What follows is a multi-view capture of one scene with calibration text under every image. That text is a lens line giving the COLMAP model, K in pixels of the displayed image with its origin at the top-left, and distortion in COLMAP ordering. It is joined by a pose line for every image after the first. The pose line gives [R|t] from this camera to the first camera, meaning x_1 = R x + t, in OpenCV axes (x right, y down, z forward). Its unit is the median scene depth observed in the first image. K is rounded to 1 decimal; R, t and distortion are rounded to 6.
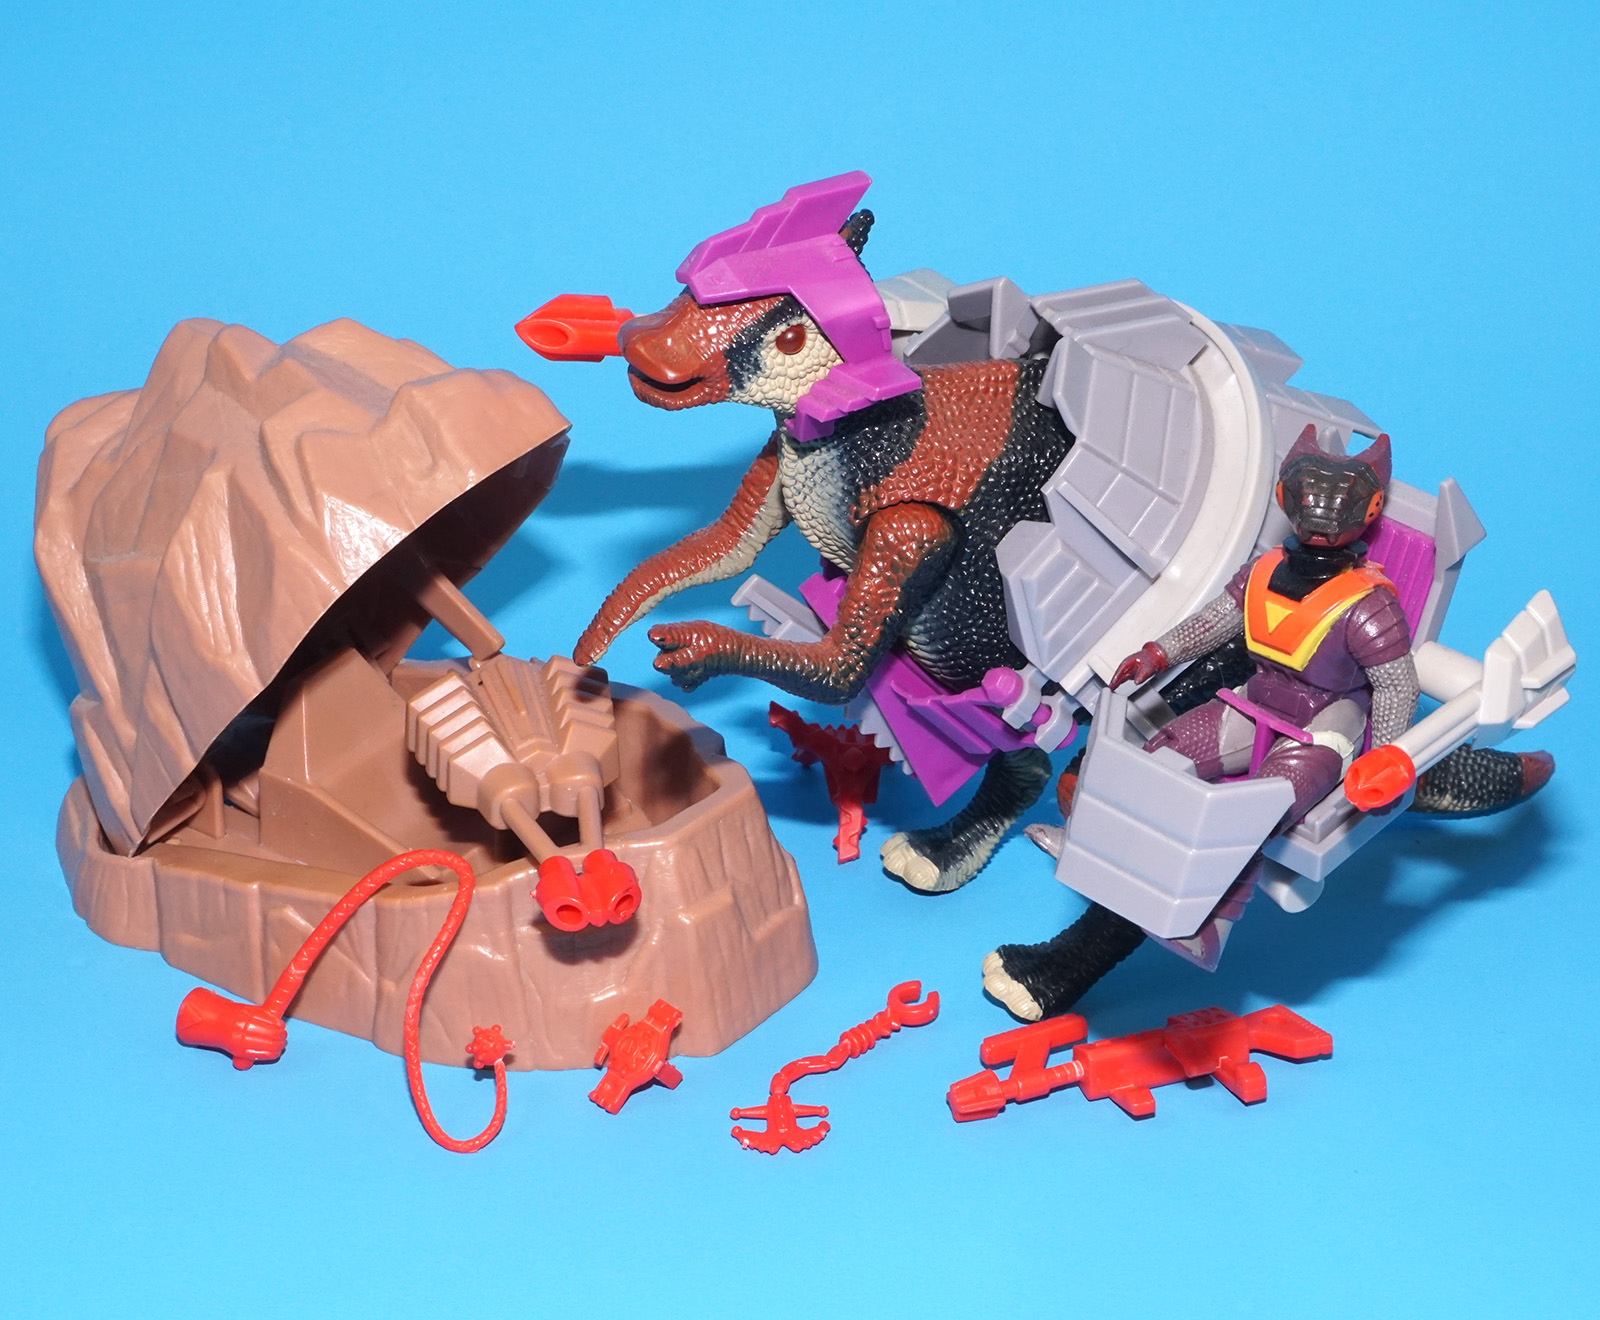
lens RADIAL K [[4160.3, 0, 810.0], [0, 4160.3, 657.7], [0, 0, 1]] dist [0.053748, 0.000000]
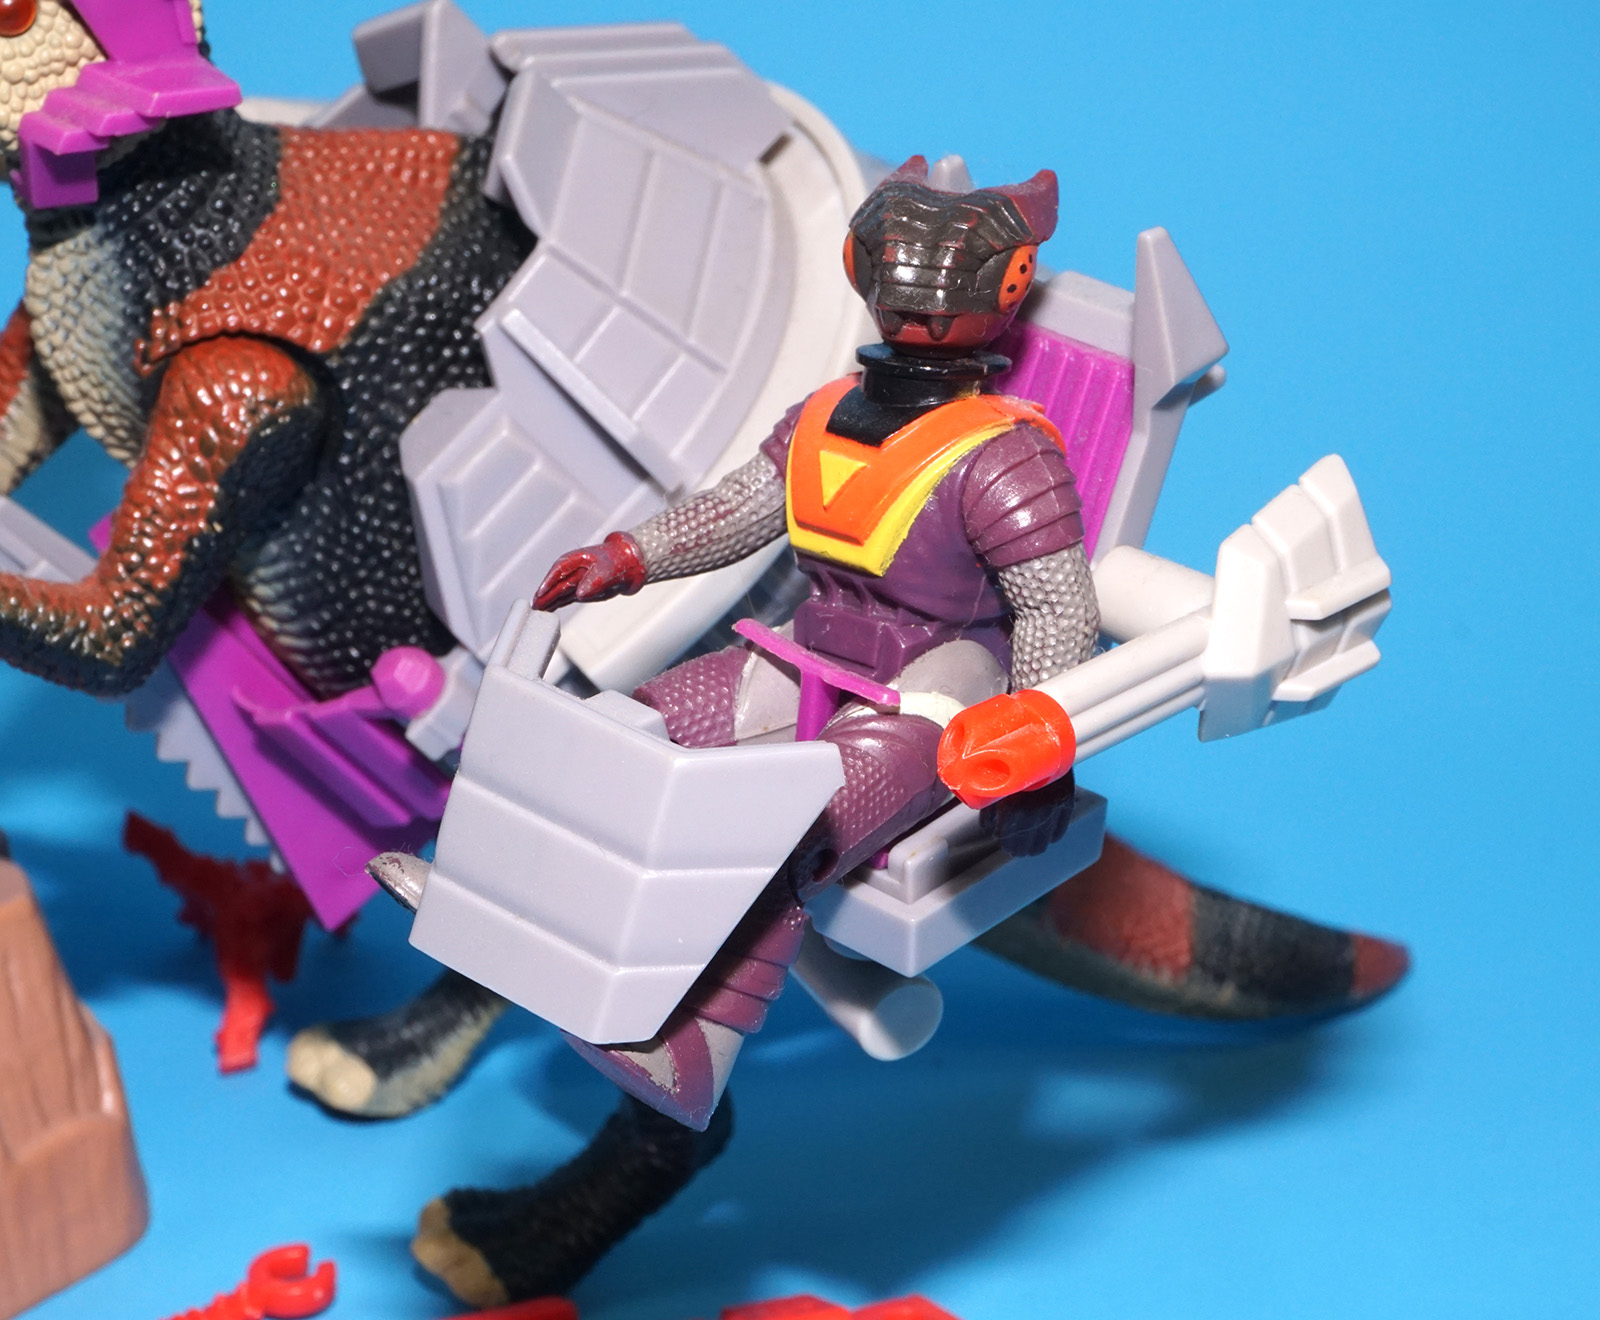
lens RADIAL K [[4496.2, 0, 789.2], [0, 4496.2, 646.2], [0, 0, 1]] dist [0.046145, 0.000000]
pose [[0.999631, 0.025731, 0.008647, 0.093554], [-0.024328, 0.990525, -0.135157, 0.084729], [-0.012043, 0.134897, 0.990786, 0.389973]]
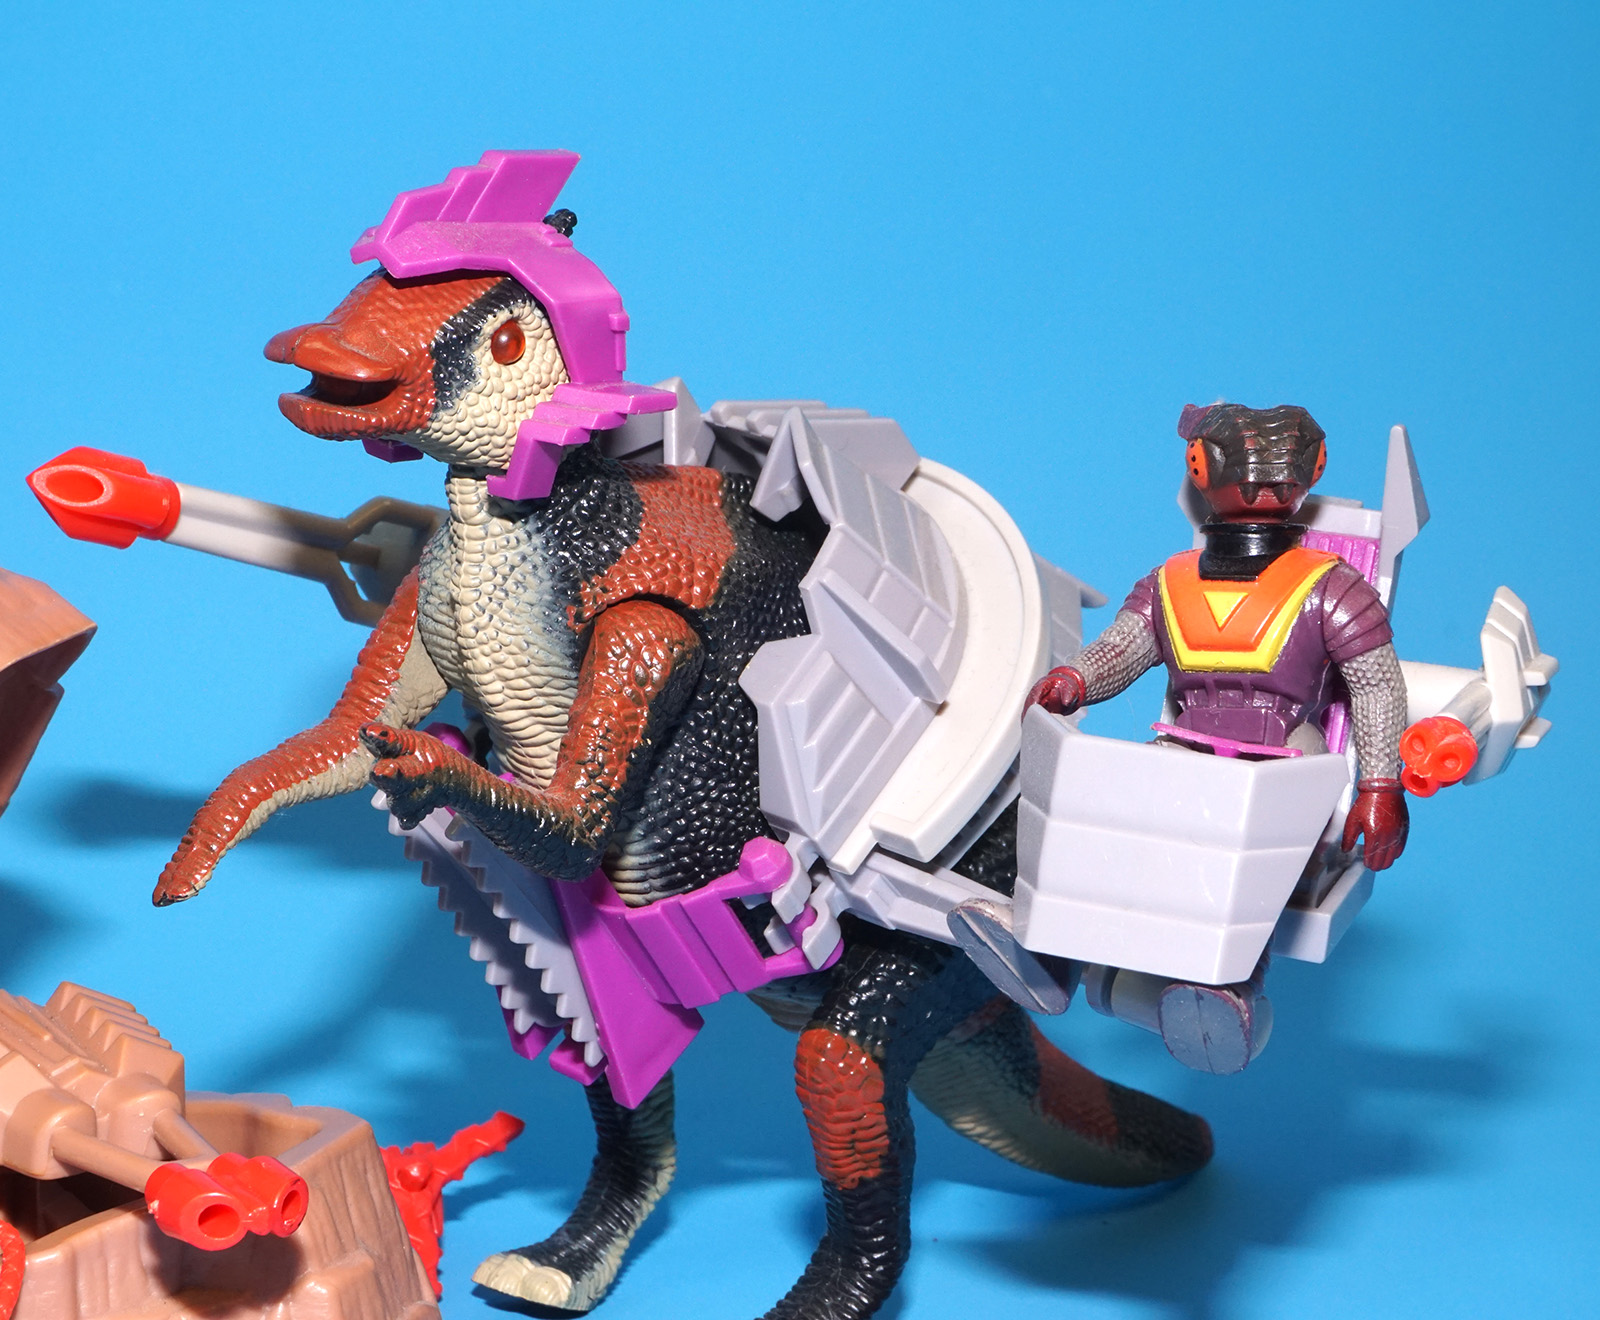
lens RADIAL K [[3811.6, 0, 794.4], [0, 3811.6, 619.6], [0, 0, 1]] dist [0.088970, 0.000000]
pose [[0.933899, -0.029810, 0.356291, -0.191747], [0.154537, 0.932279, -0.327068, 0.191194], [-0.322413, 0.360509, 0.875262, 0.388674]]
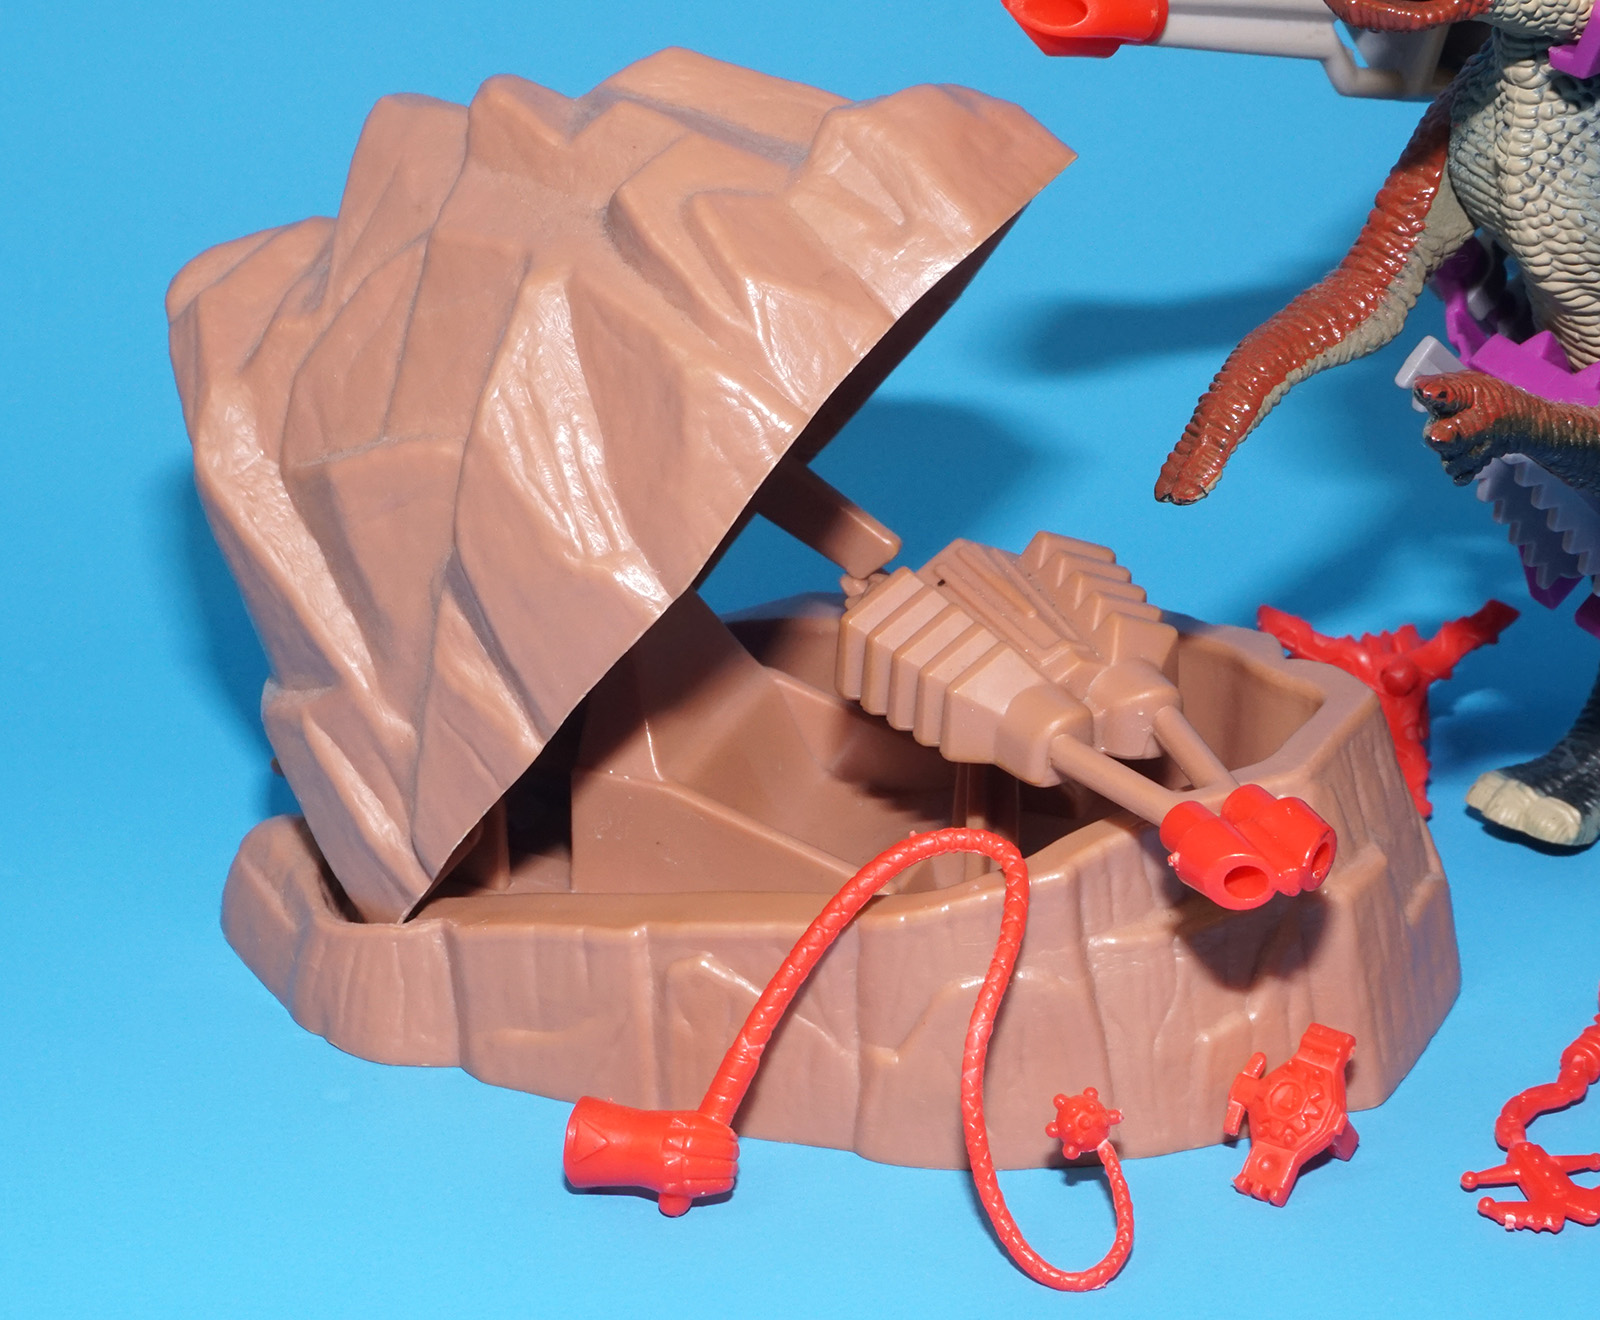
lens RADIAL K [[4442.8, 0, 797.3], [0, 4442.8, 624.9], [0, 0, 1]] dist [0.084463, 0.000000]
pose [[0.980219, -0.103498, 0.168700, -0.236446], [0.115782, 0.991168, -0.064658, 0.059294], [-0.160518, 0.082911, 0.983544, 0.346115]]
